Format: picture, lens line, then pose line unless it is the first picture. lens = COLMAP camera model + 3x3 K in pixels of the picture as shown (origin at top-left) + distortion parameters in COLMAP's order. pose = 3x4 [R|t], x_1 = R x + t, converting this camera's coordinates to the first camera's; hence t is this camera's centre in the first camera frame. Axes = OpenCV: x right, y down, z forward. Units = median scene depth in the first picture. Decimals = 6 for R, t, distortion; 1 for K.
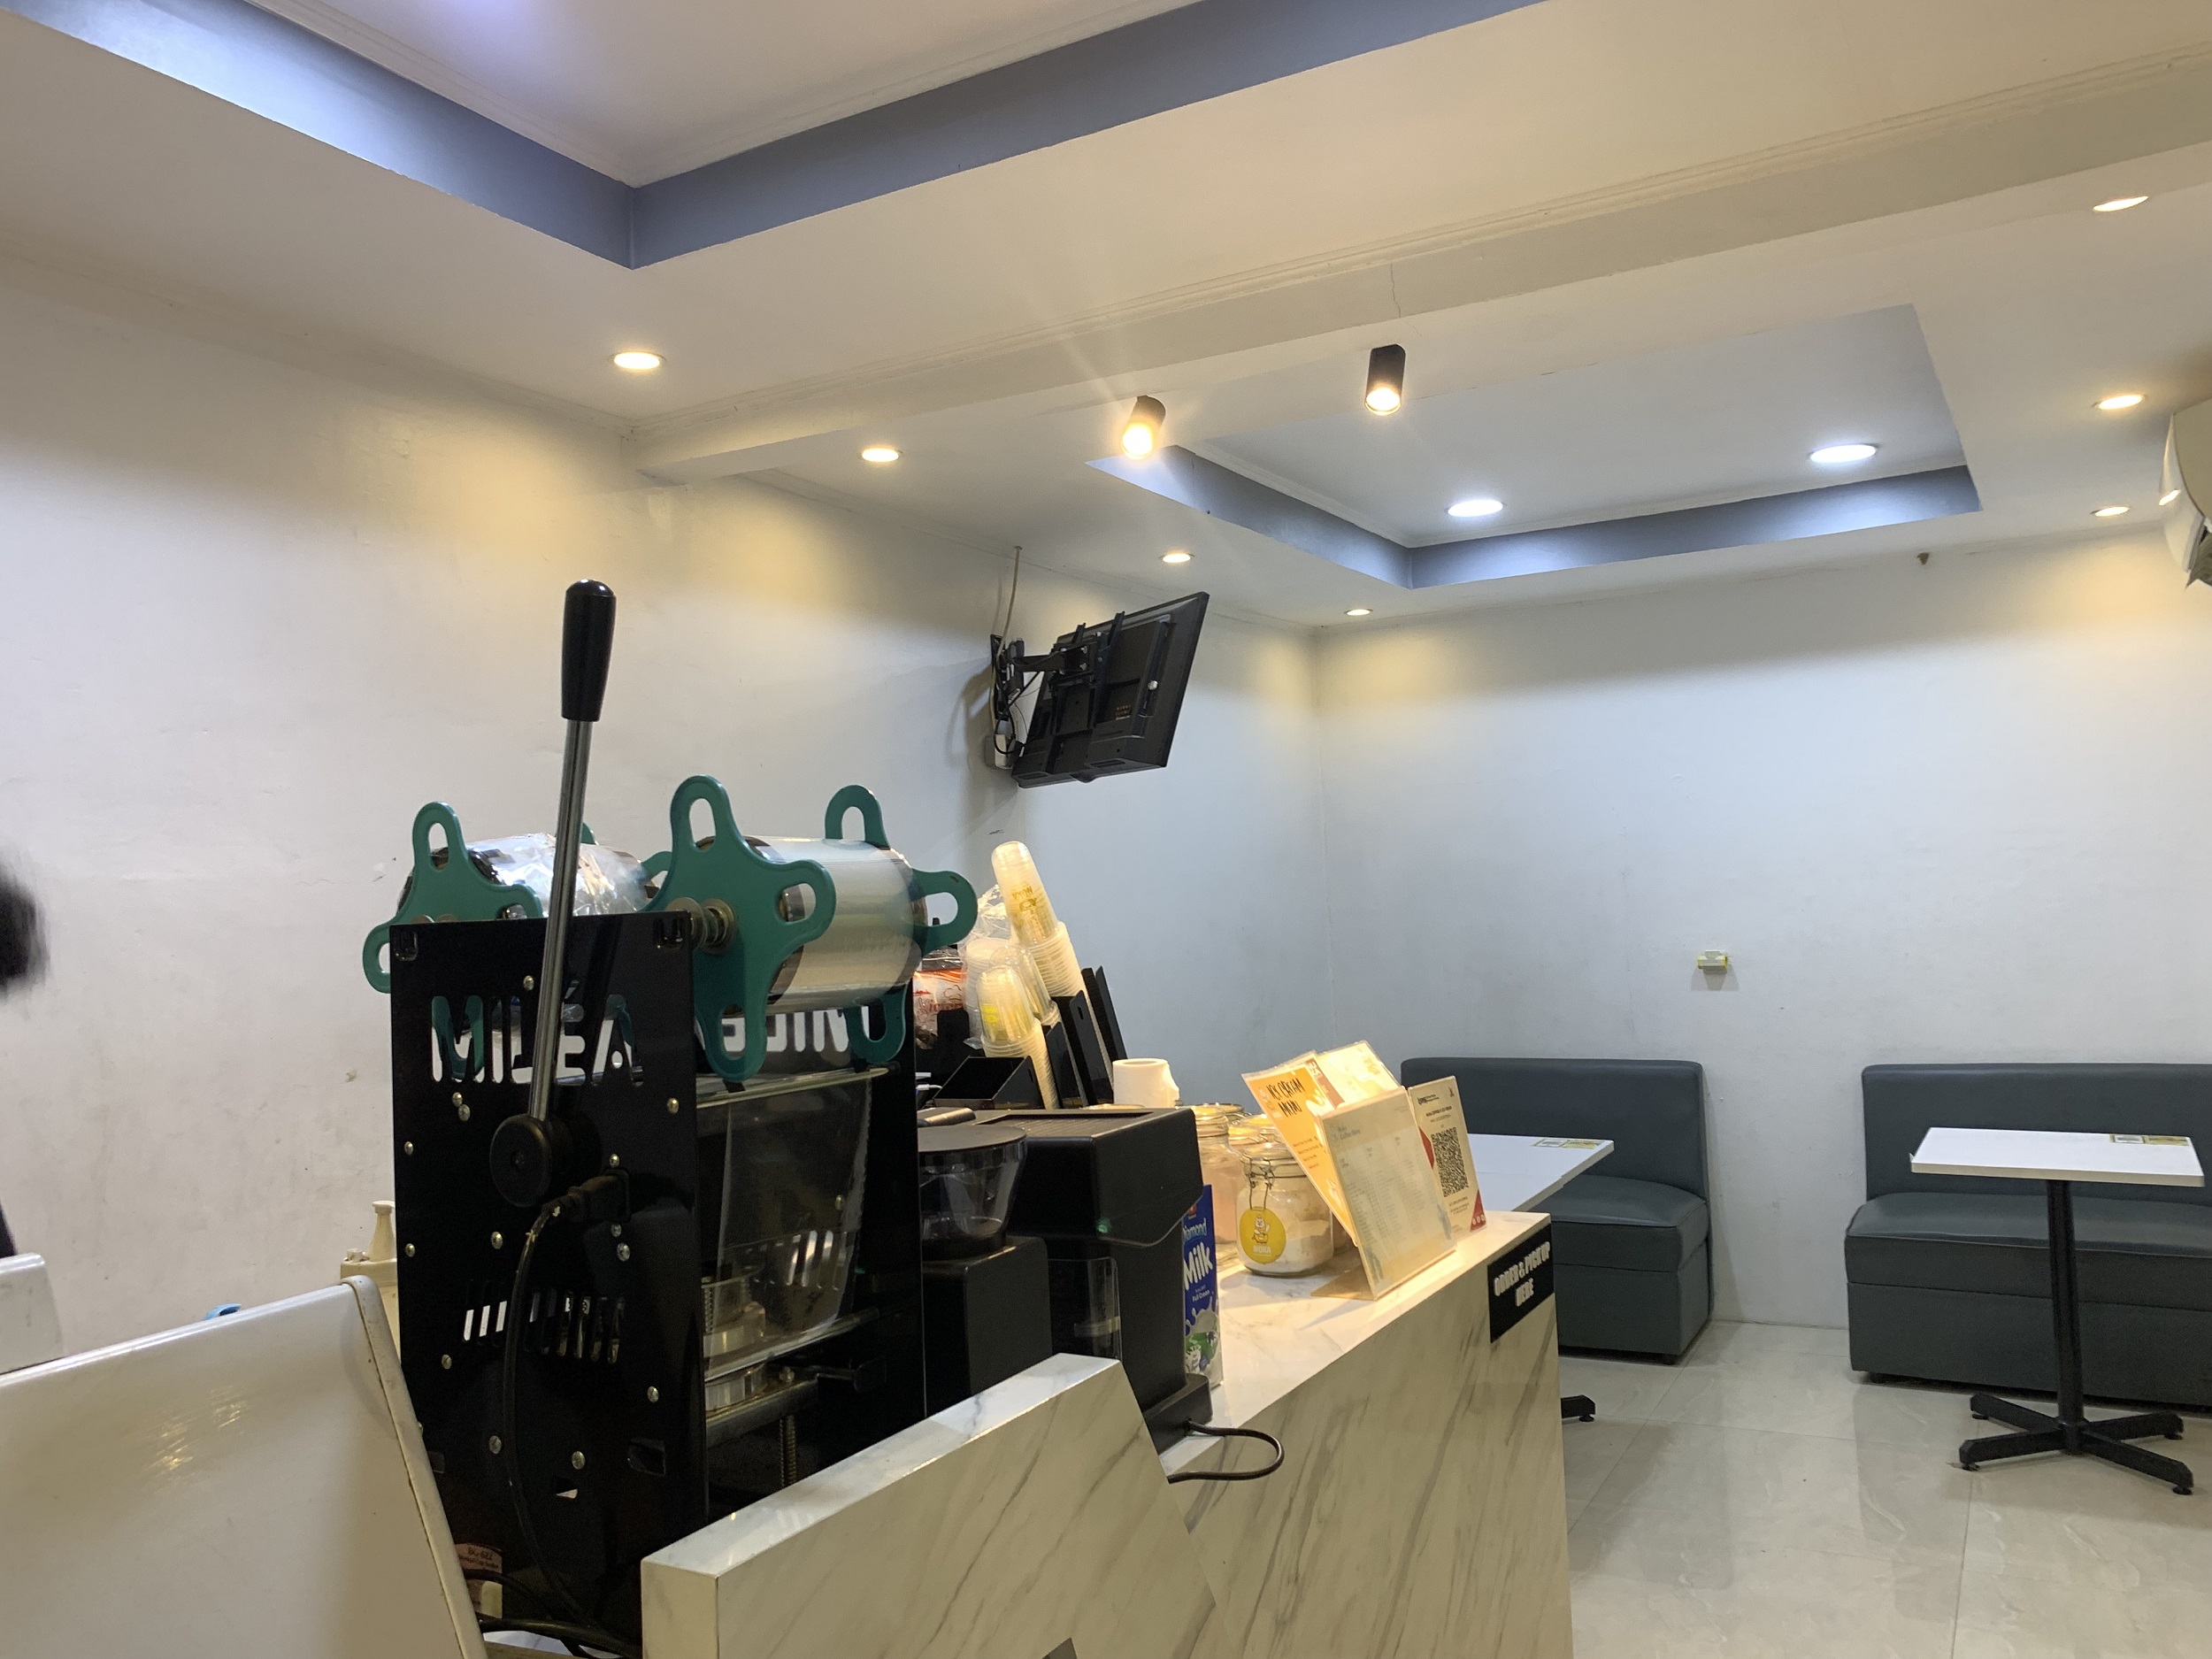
lens RADIAL K [[1701.3, 0, 1116.0], [0, 1701.3, 834.8], [0, 0, 1]] dist [0.010175, -0.008541]
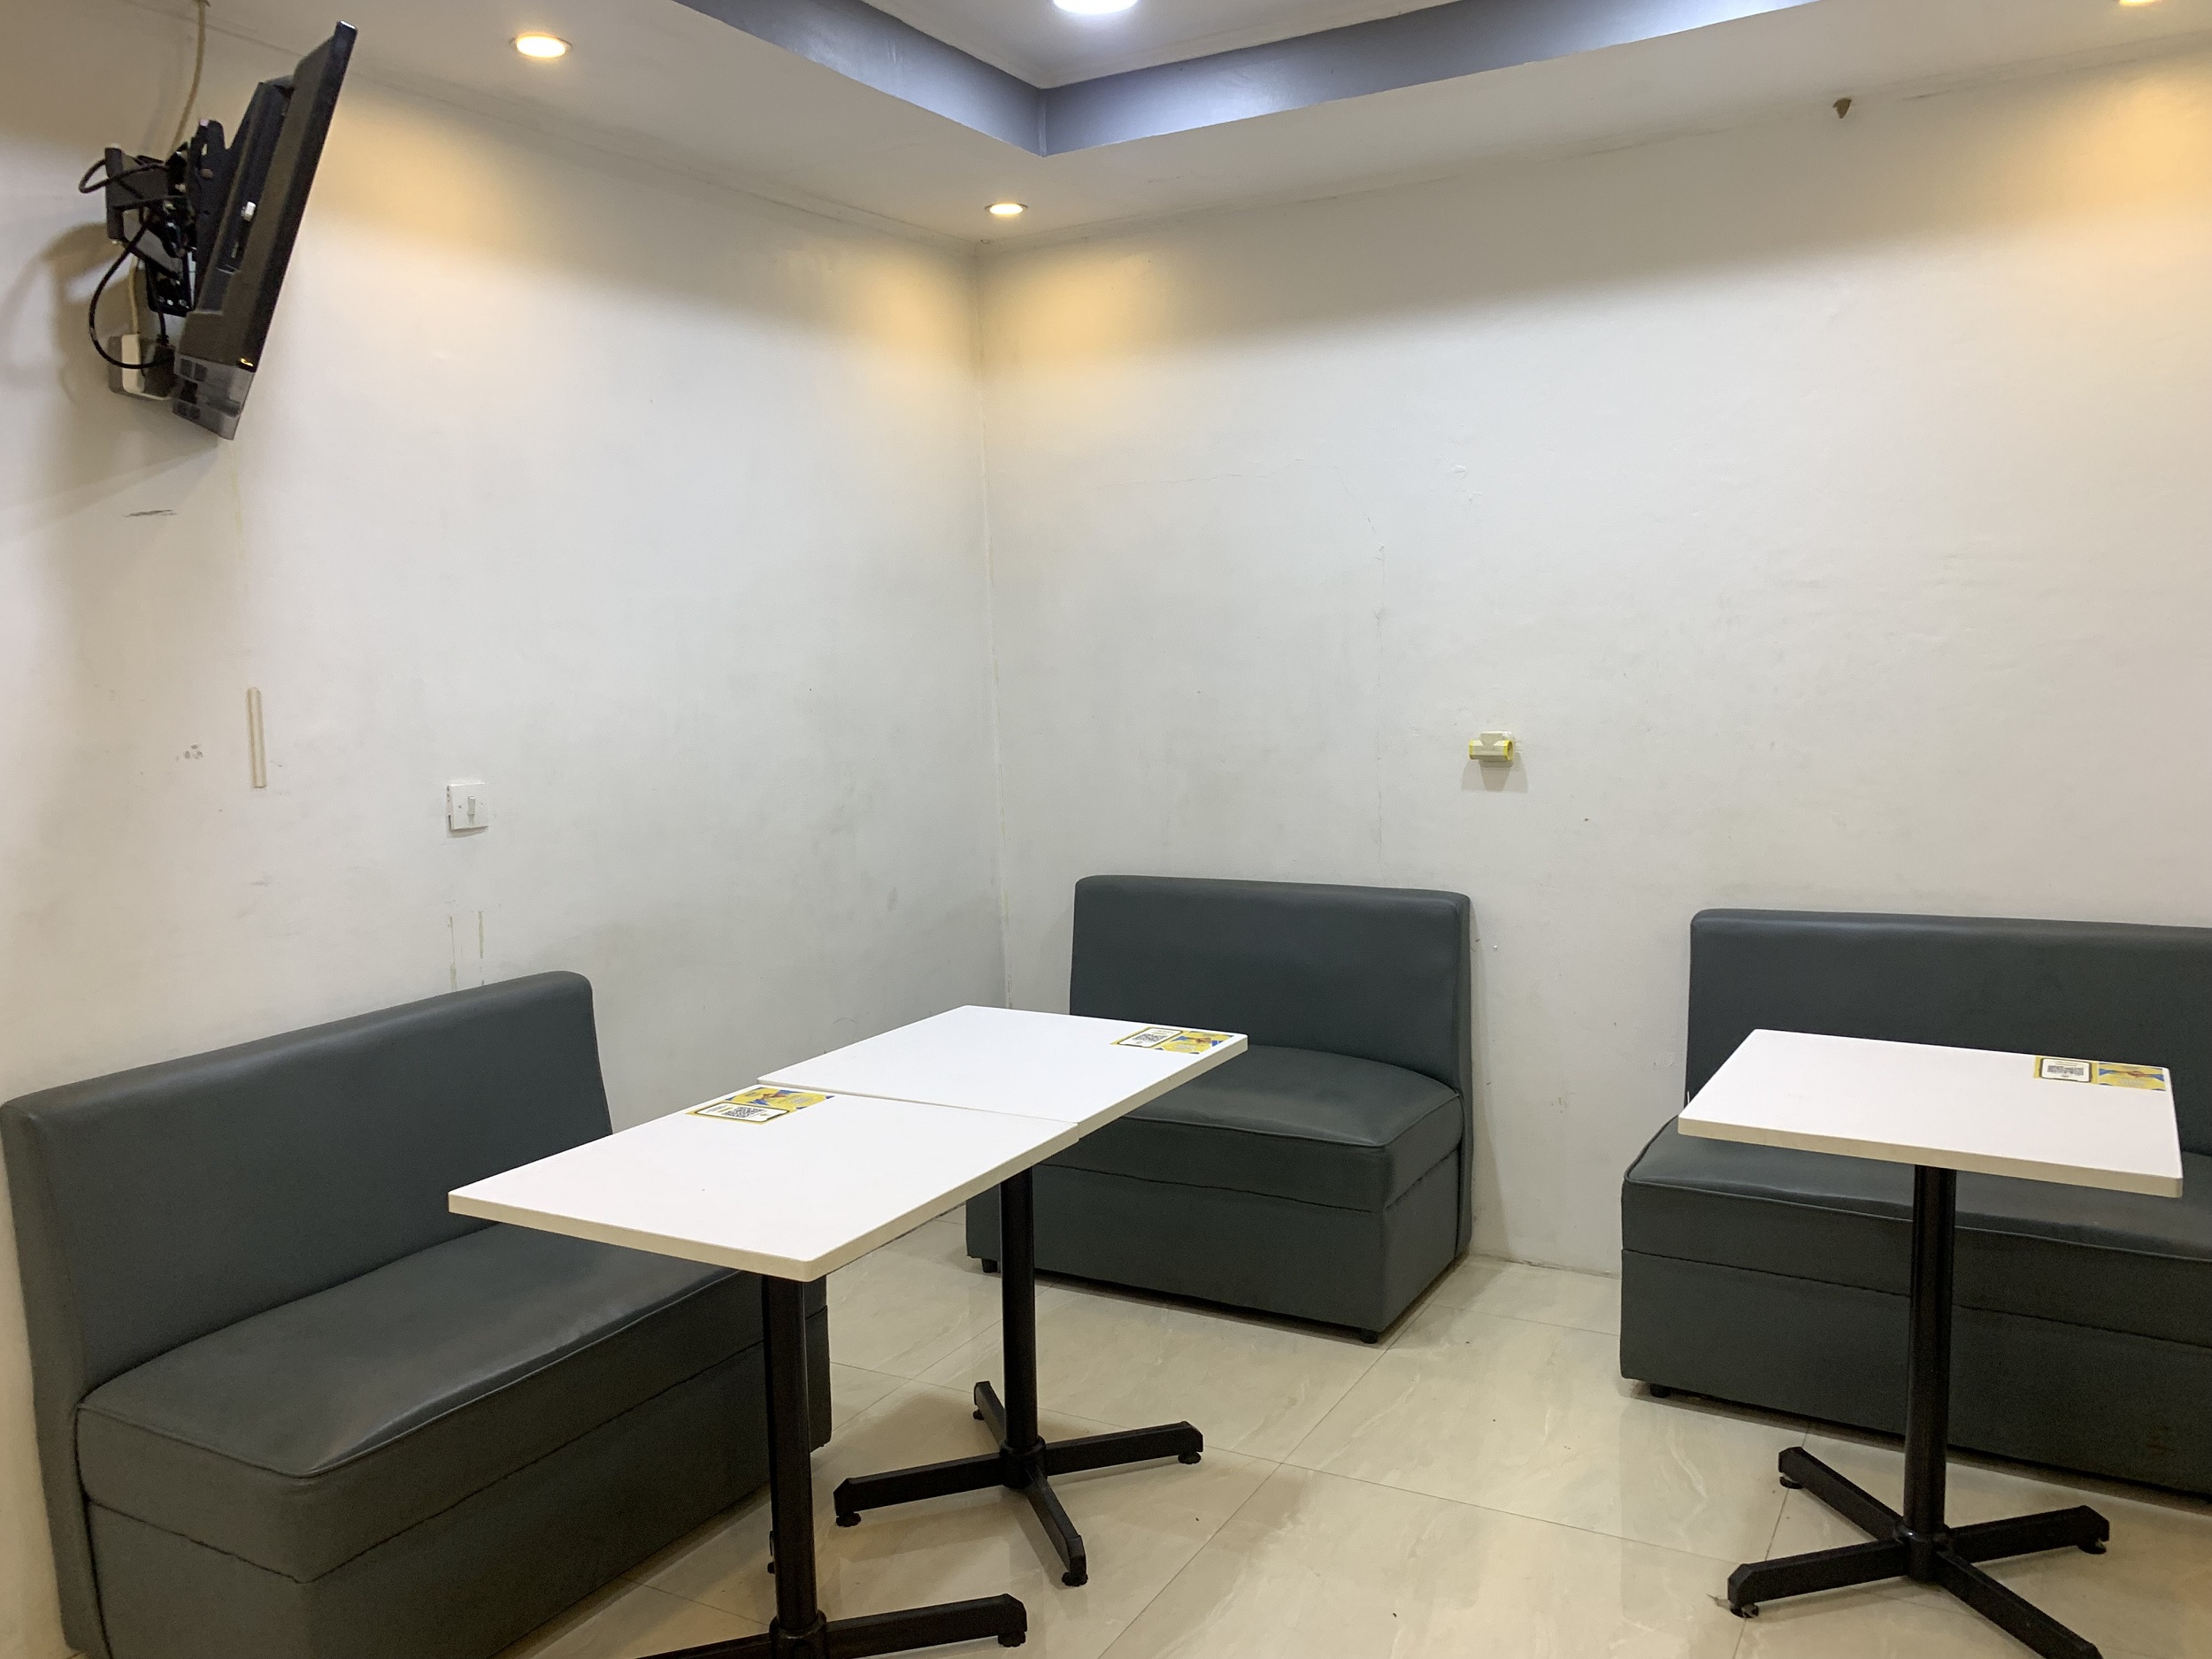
lens RADIAL K [[1701.3, 0, 1123.6], [0, 1701.3, 824.4], [0, 0, 1]] dist [0.010175, -0.008541]
pose [[0.999803, 0.019446, -0.003971, 0.228057], [-0.018707, 0.990147, 0.138779, 0.015040], [0.006631, -0.138677, 0.990315, 0.361138]]
